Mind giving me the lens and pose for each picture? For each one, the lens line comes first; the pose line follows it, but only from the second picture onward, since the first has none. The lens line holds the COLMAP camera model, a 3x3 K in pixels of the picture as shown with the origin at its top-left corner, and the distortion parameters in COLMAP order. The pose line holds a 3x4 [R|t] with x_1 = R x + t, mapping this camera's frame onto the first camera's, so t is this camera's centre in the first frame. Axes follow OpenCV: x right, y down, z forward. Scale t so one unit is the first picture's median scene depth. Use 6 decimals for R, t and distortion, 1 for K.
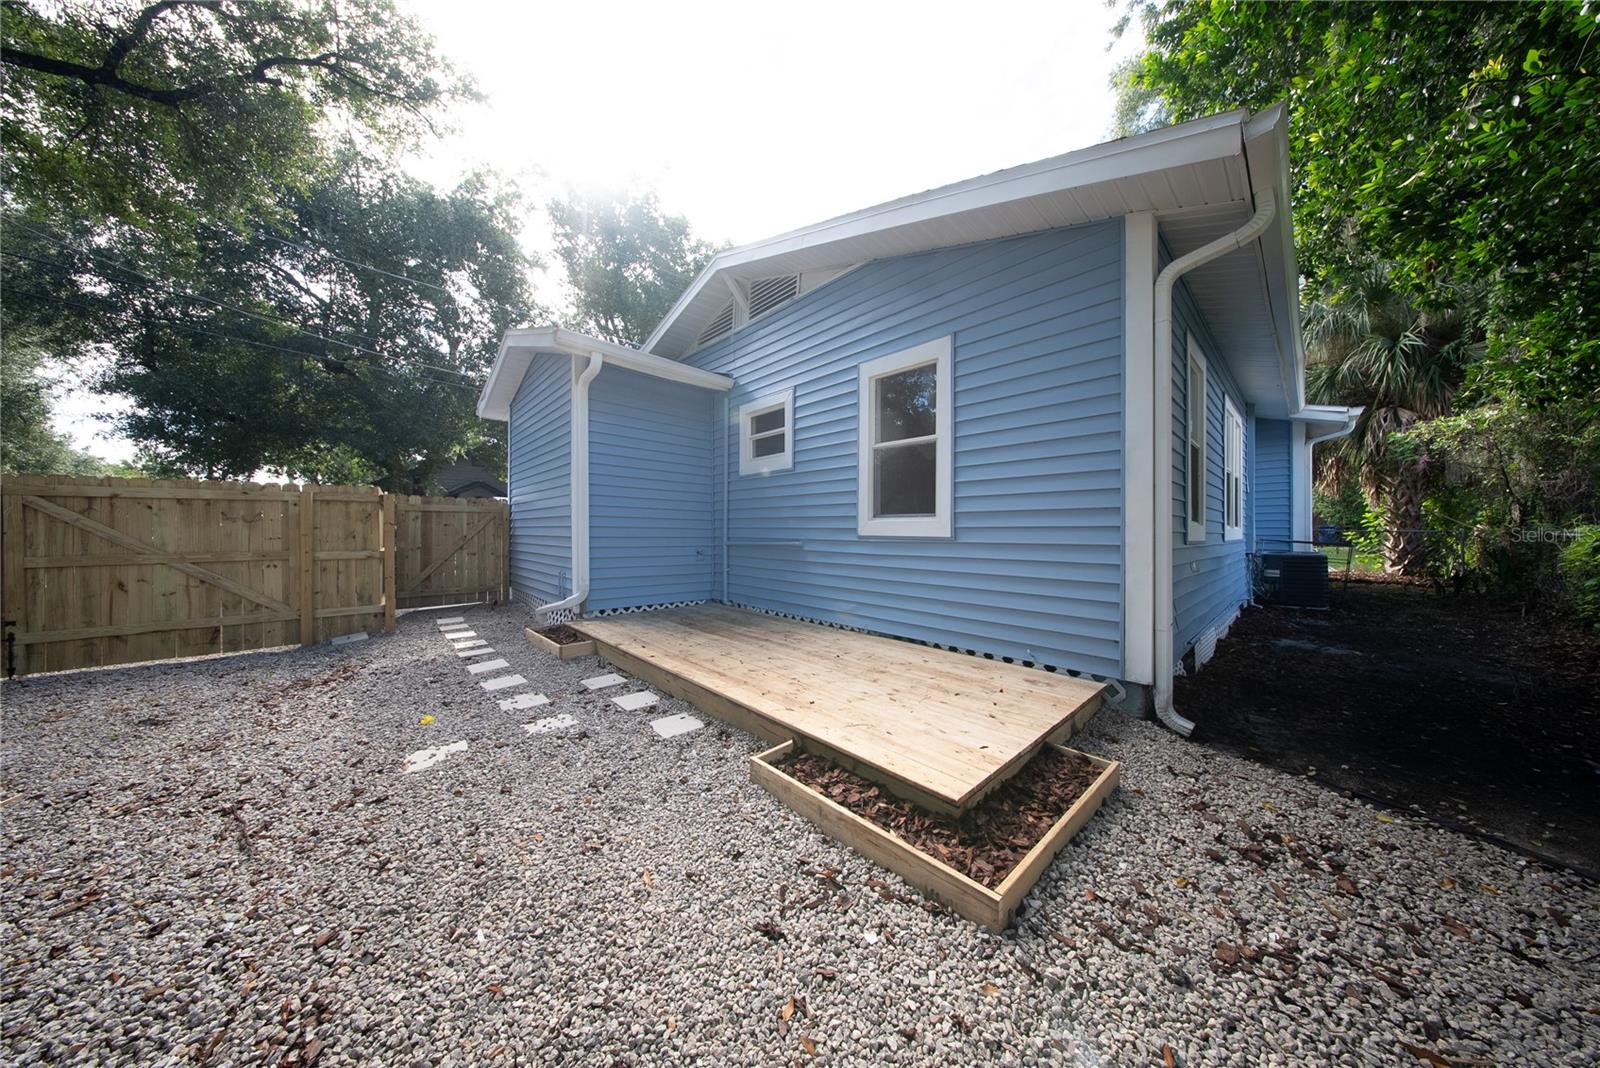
lens RADIAL K [[469.8, 0, 798.6], [0, 469.8, 525.4], [0, 0, 1]] dist [0.000823, -0.001778]
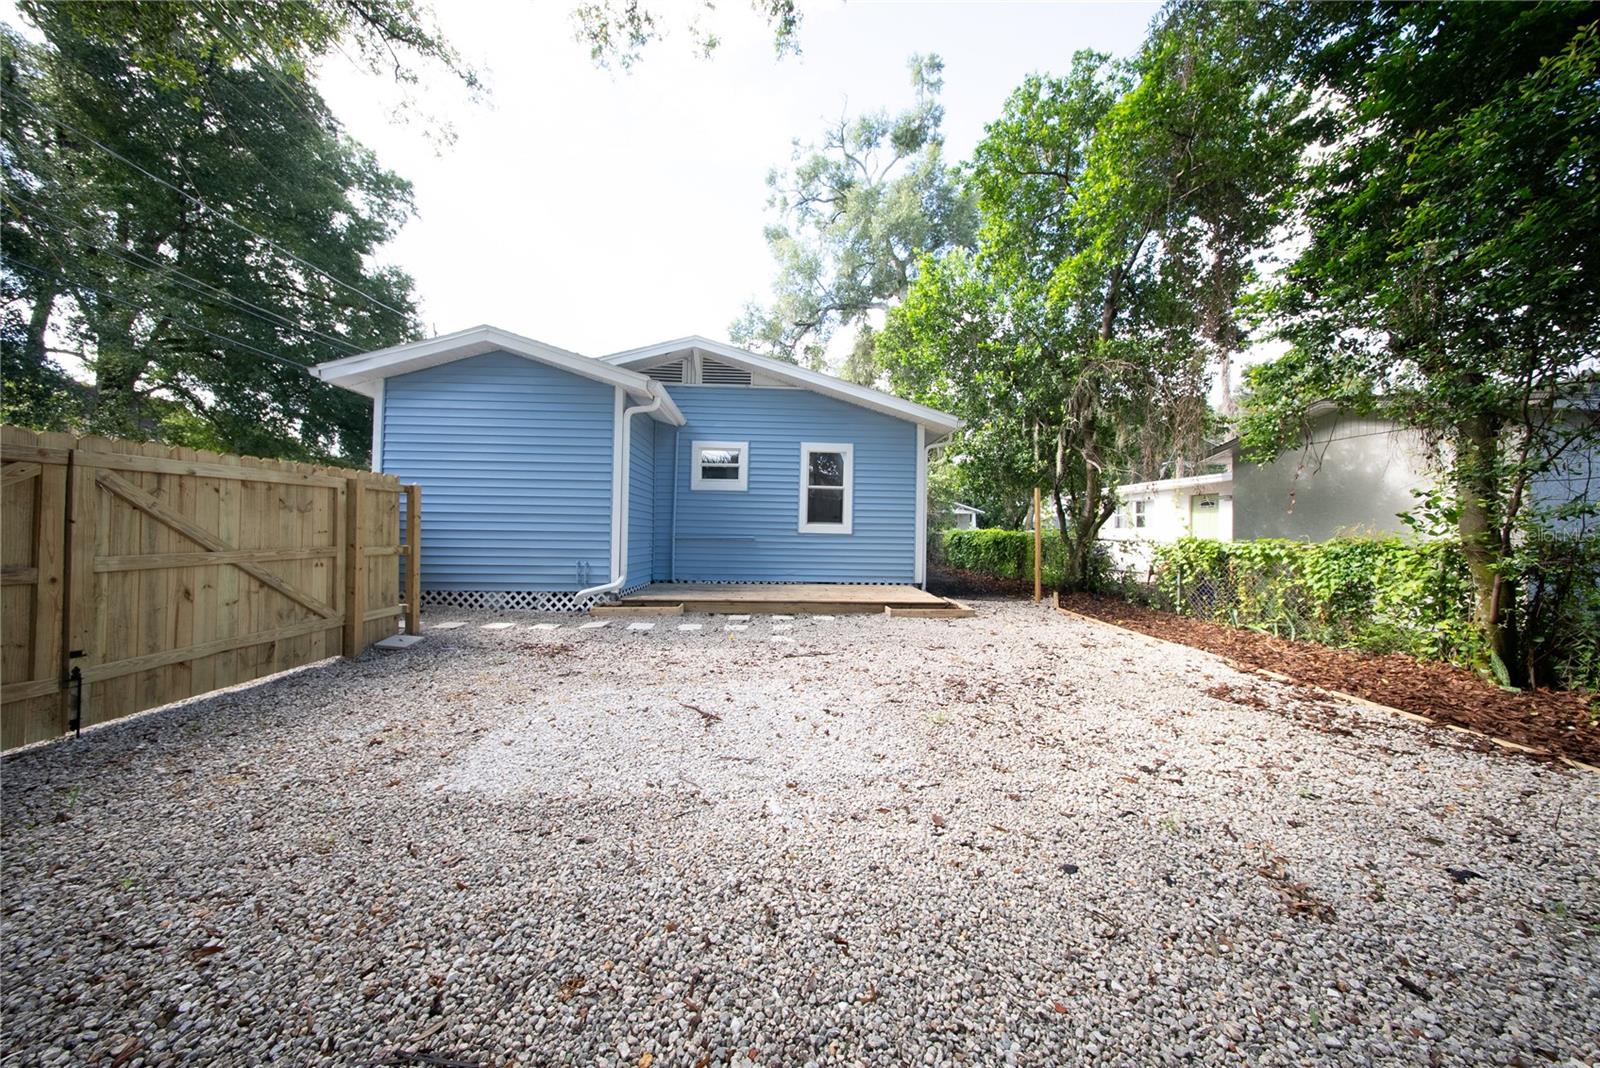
lens RADIAL K [[474.7, 0, 794.9], [0, 474.7, 525.7], [0, 0, 1]] dist [0.000162, -0.002010]
pose [[0.645277, 0.017606, 0.763746, -1.346427], [-0.022174, 0.999745, -0.004312, 0.001712], [-0.763627, -0.014153, 0.645502, -0.213606]]
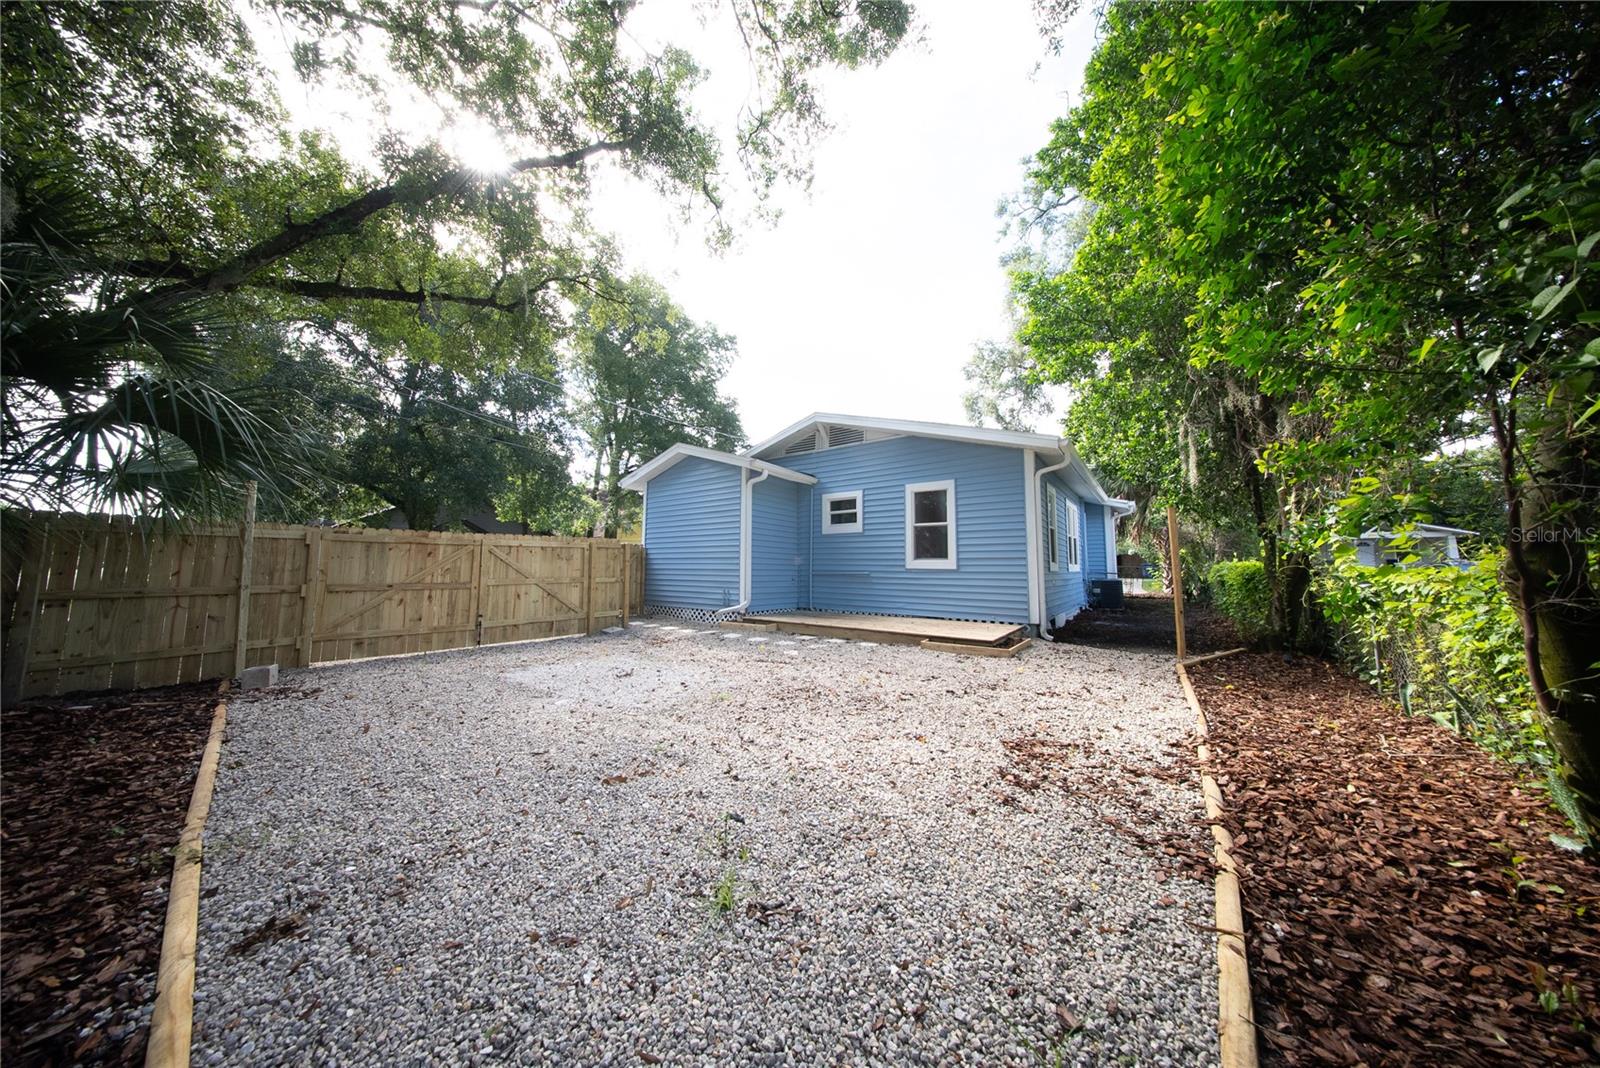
lens RADIAL K [[474.7, 0, 794.9], [0, 474.7, 525.7], [0, 0, 1]] dist [0.000162, -0.002010]
pose [[0.984003, 0.017291, 0.177313, -0.712536], [-0.003550, 0.996984, -0.077523, -0.001342], [-0.178119, 0.075654, 0.981096, -0.932898]]
